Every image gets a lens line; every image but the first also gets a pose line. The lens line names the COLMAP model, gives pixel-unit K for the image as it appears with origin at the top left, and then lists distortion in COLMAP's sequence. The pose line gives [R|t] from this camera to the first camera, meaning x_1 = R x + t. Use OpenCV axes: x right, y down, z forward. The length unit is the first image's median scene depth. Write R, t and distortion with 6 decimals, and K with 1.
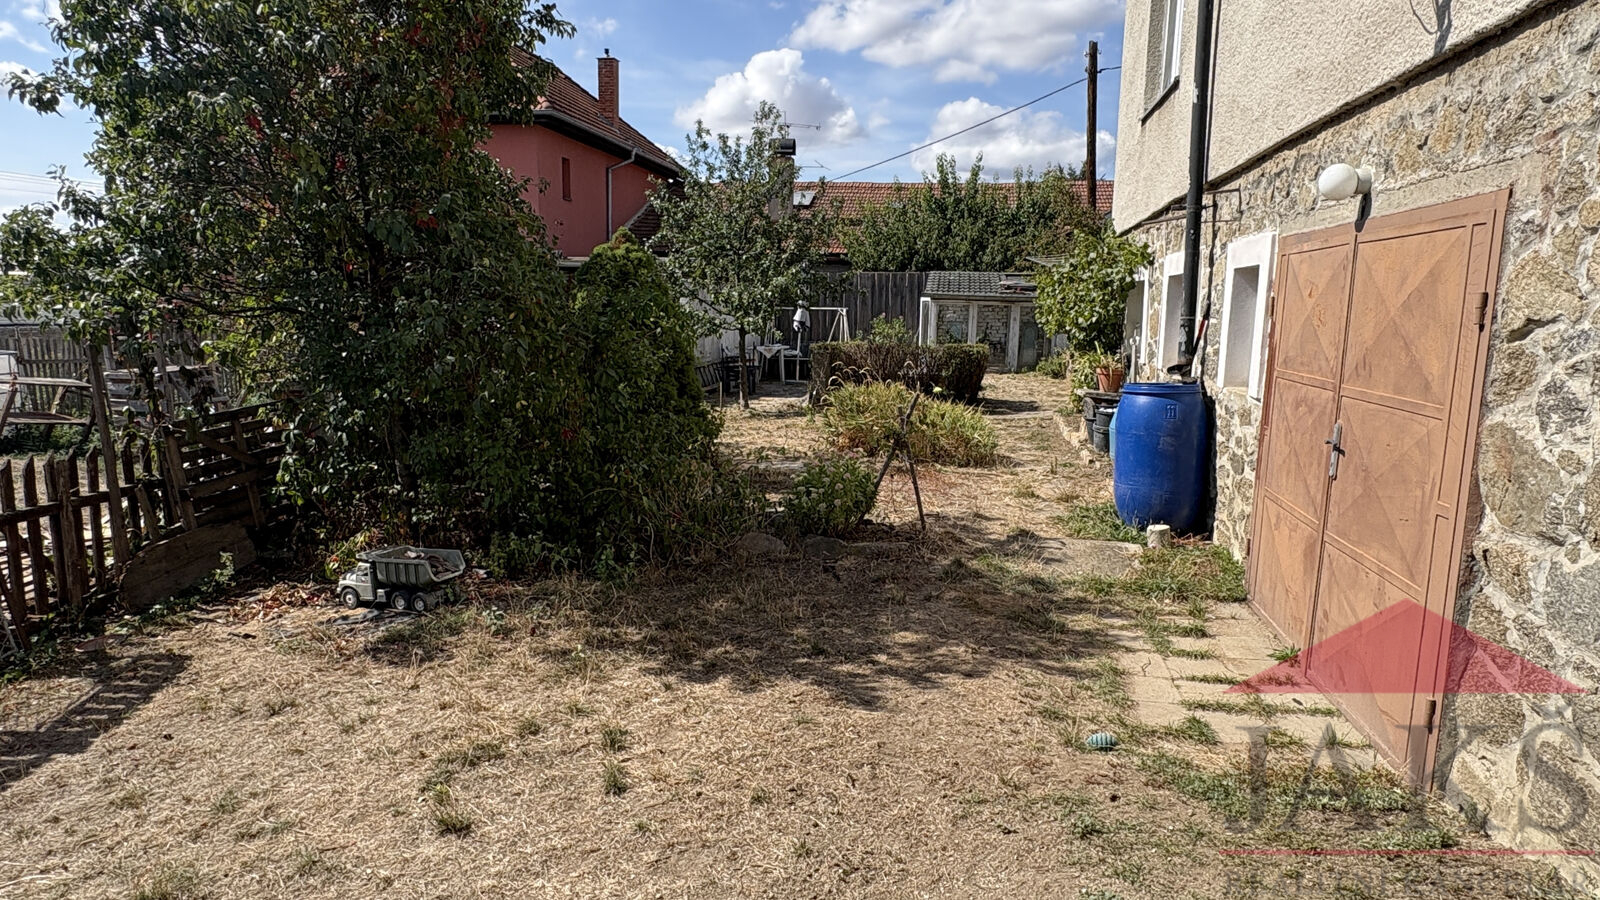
lens RADIAL K [[984.1, 0, 796.0], [0, 984.1, 449.9], [0, 0, 1]] dist [-0.003479, 0.005759]
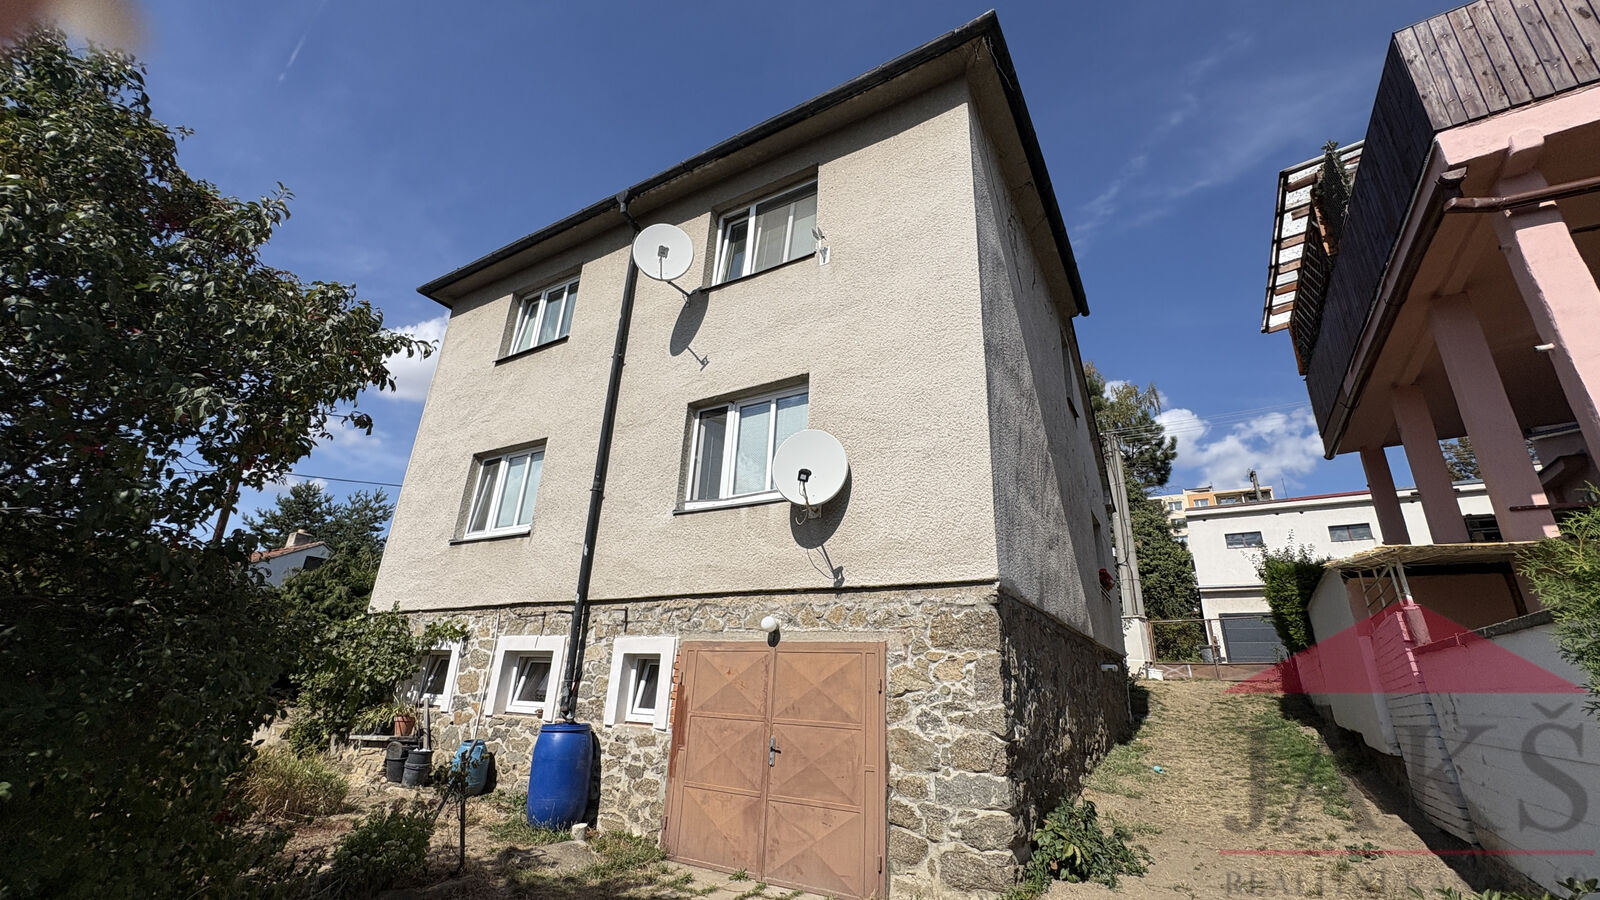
lens RADIAL K [[647.6, 0, 795.6], [0, 647.6, 440.5], [0, 0, 1]] dist [0.000106, 0.000056]
pose [[0.350546, 0.343372, 0.871328, -0.193305], [0.099922, 0.911341, -0.399340, -0.010325], [-0.931200, 0.227052, 0.285157, 0.084647]]
